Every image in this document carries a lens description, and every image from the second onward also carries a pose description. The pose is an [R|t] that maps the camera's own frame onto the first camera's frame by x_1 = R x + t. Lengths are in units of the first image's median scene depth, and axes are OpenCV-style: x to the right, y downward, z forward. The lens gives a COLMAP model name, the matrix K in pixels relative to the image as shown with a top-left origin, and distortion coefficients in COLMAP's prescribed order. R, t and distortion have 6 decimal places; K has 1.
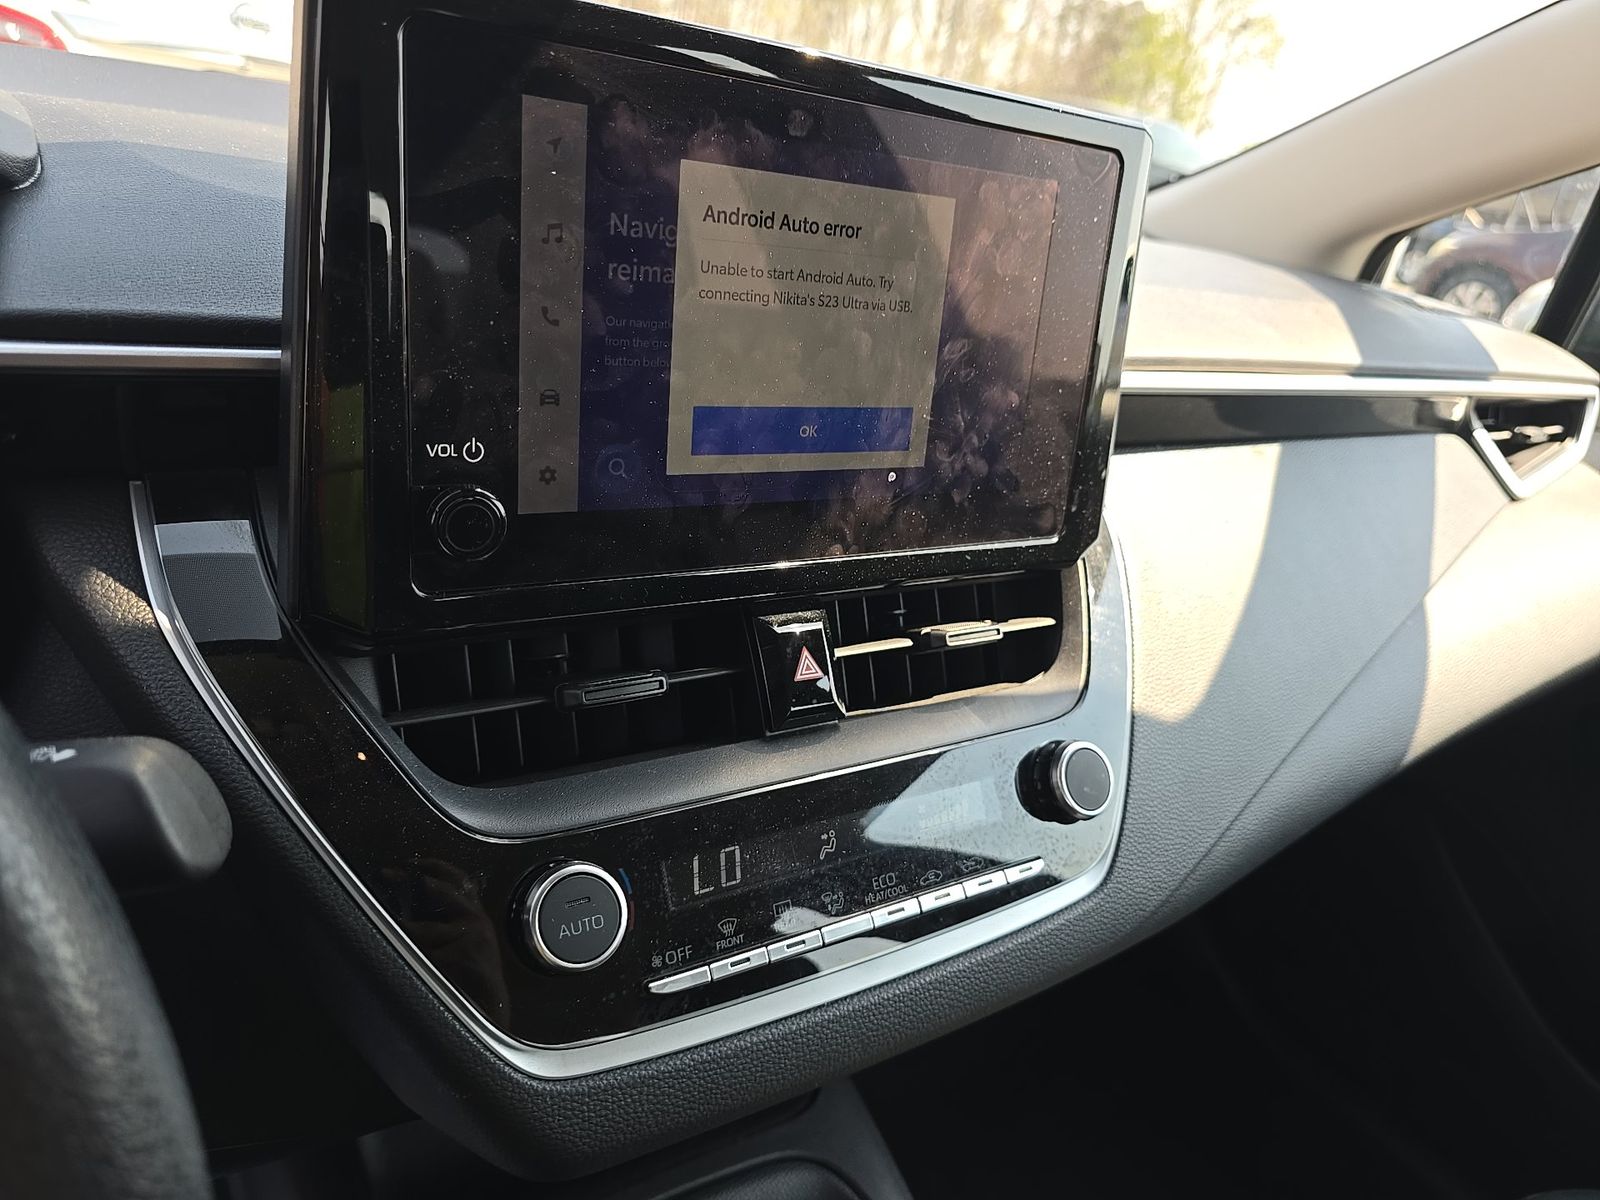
lens RADIAL K [[1134.6, 0, 800.0], [0, 1134.6, 600.0], [0, 0, 1]] dist [0.003474, -0.061572]
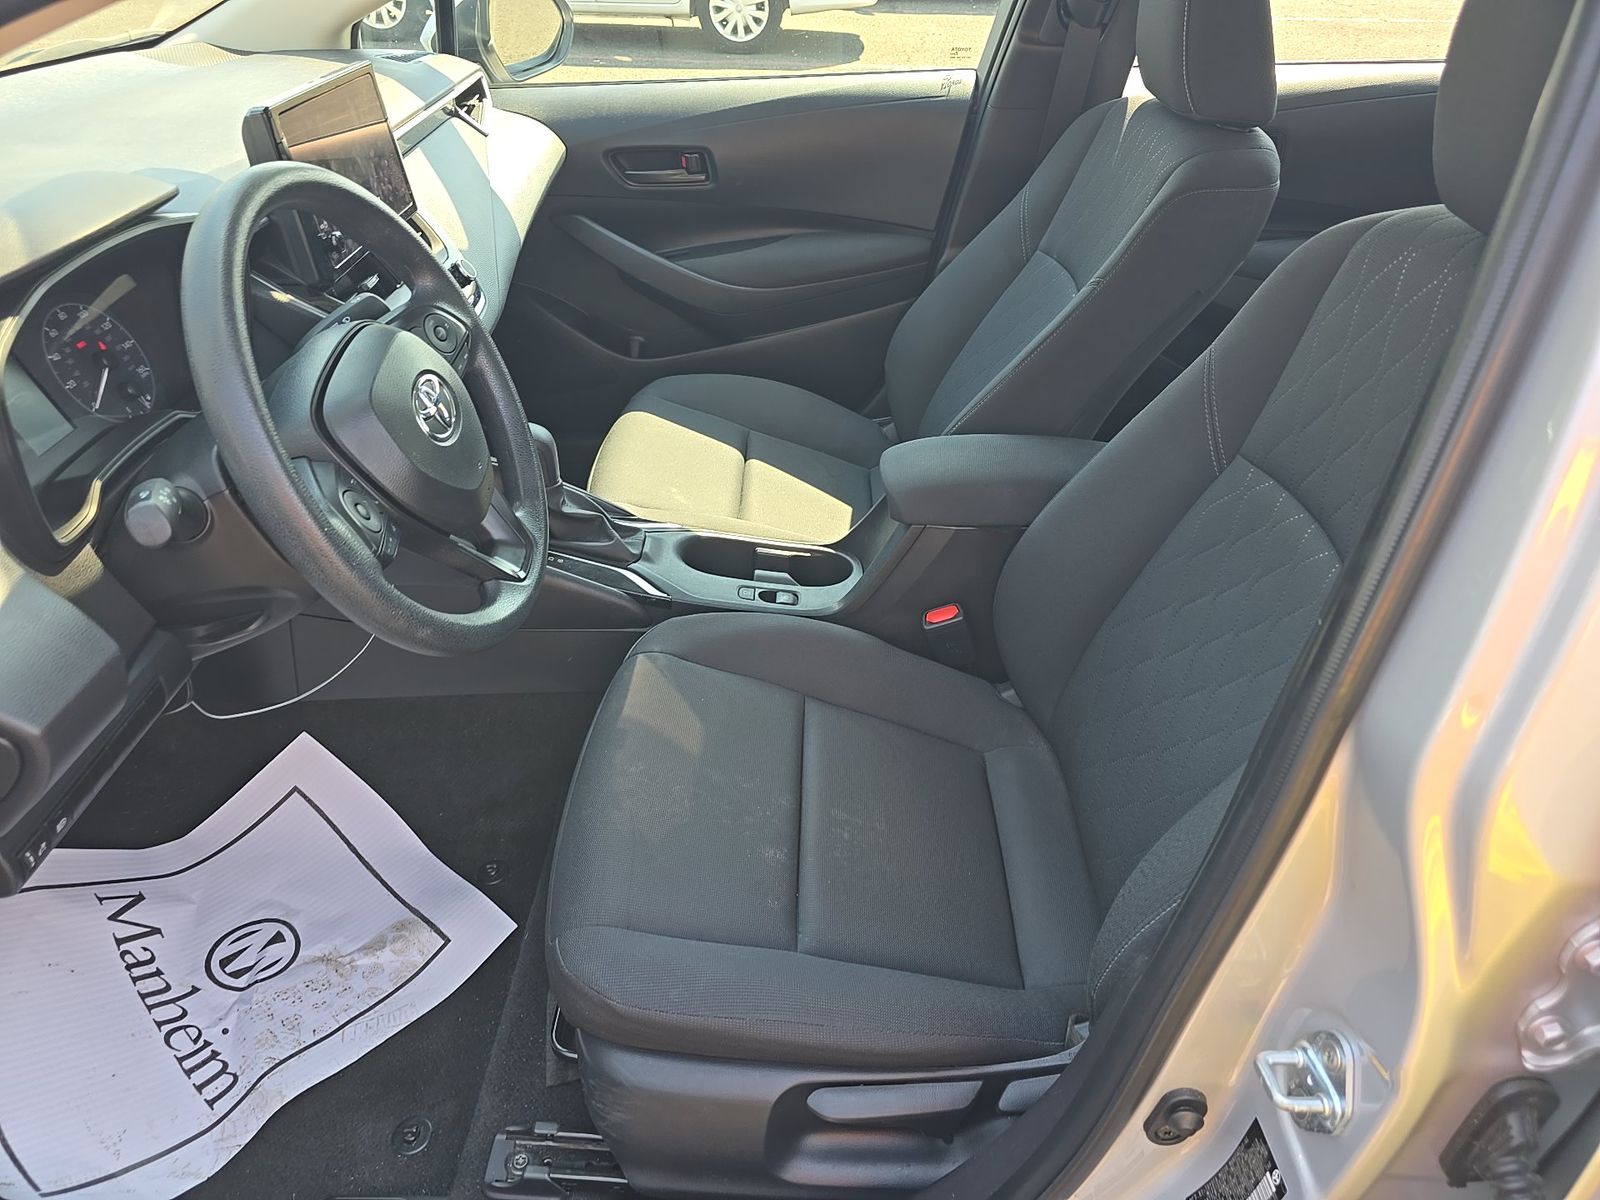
lens RADIAL K [[1060.5, 0, 800.0], [0, 1060.5, 600.0], [0, 0, 1]] dist [0.037785, -0.047619]
pose [[0.554920, -0.592966, 0.583485, -1.126179], [0.403636, 0.805209, 0.434416, -0.012412], [-0.727421, -0.005551, 0.686169, -1.308304]]
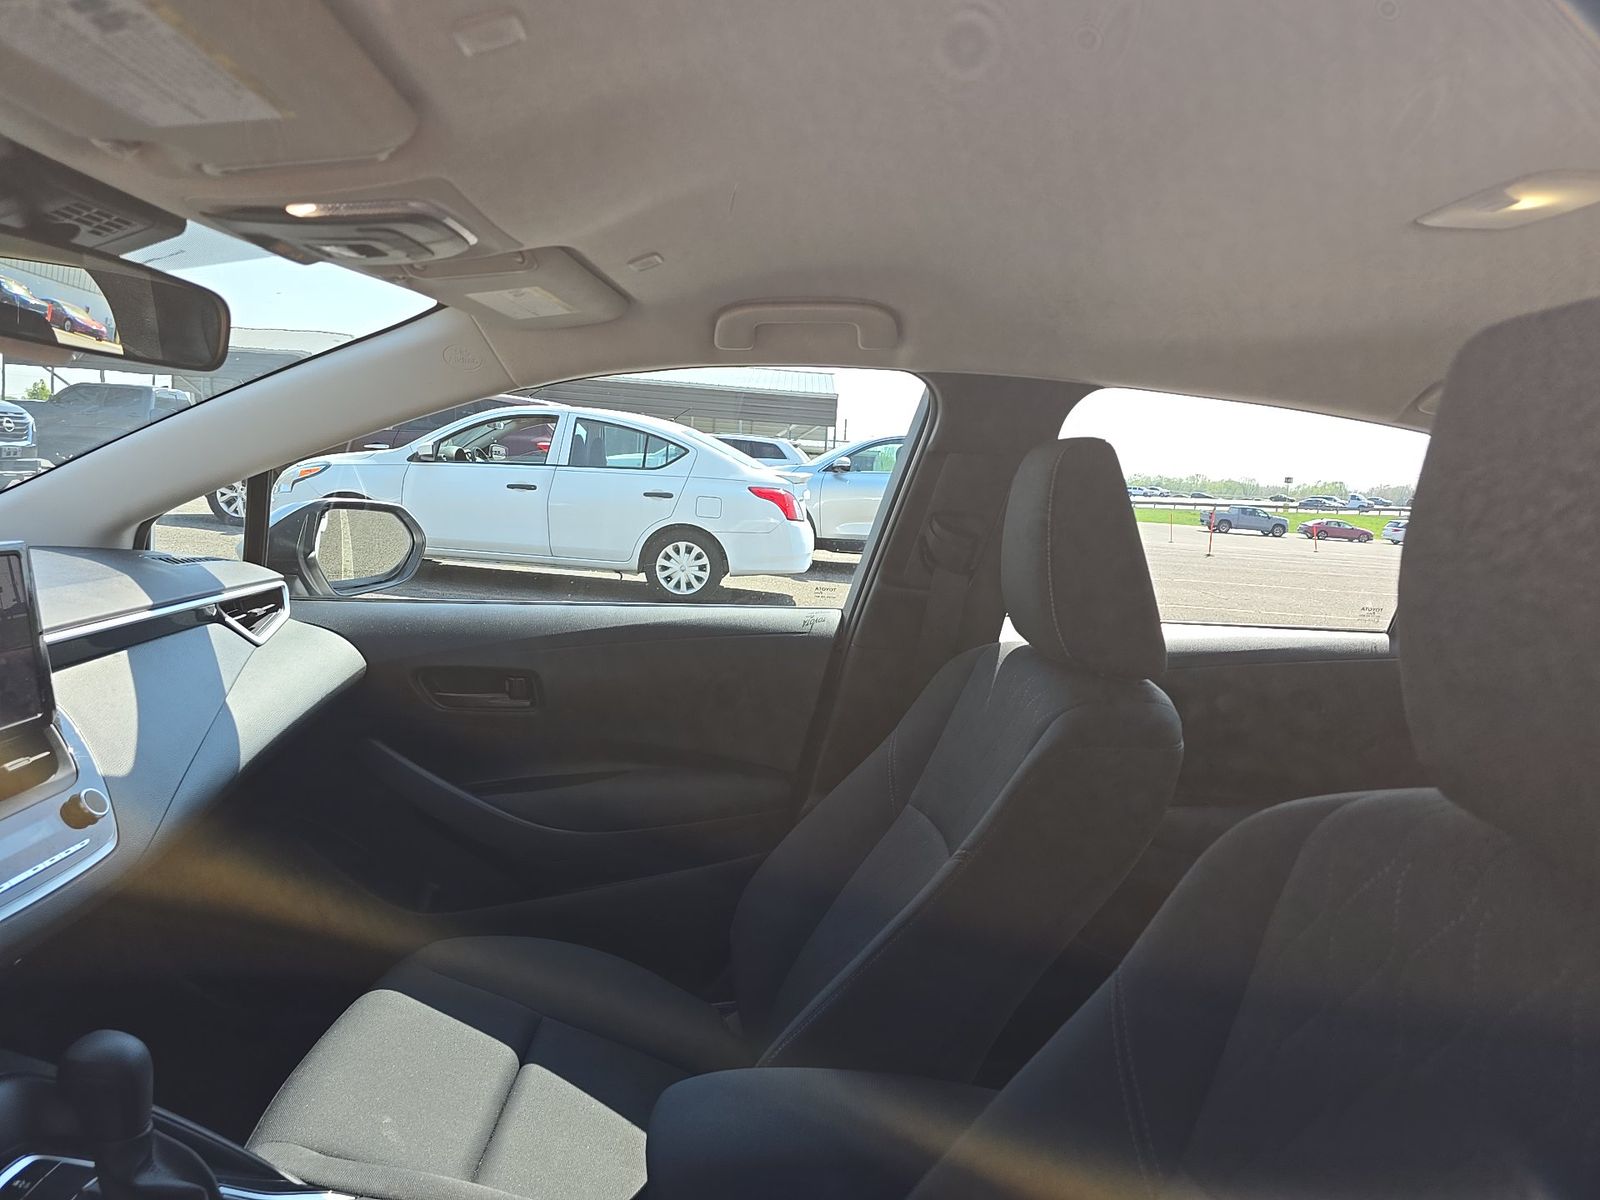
lens RADIAL K [[1060.5, 0, 800.0], [0, 1060.5, 600.0], [0, 0, 1]] dist [0.037785, -0.047619]
pose [[0.529240, -0.224509, 0.818230, -0.502037], [0.354261, 0.934747, 0.027340, 0.159802], [-0.770976, 0.275398, 0.574240, -1.098674]]
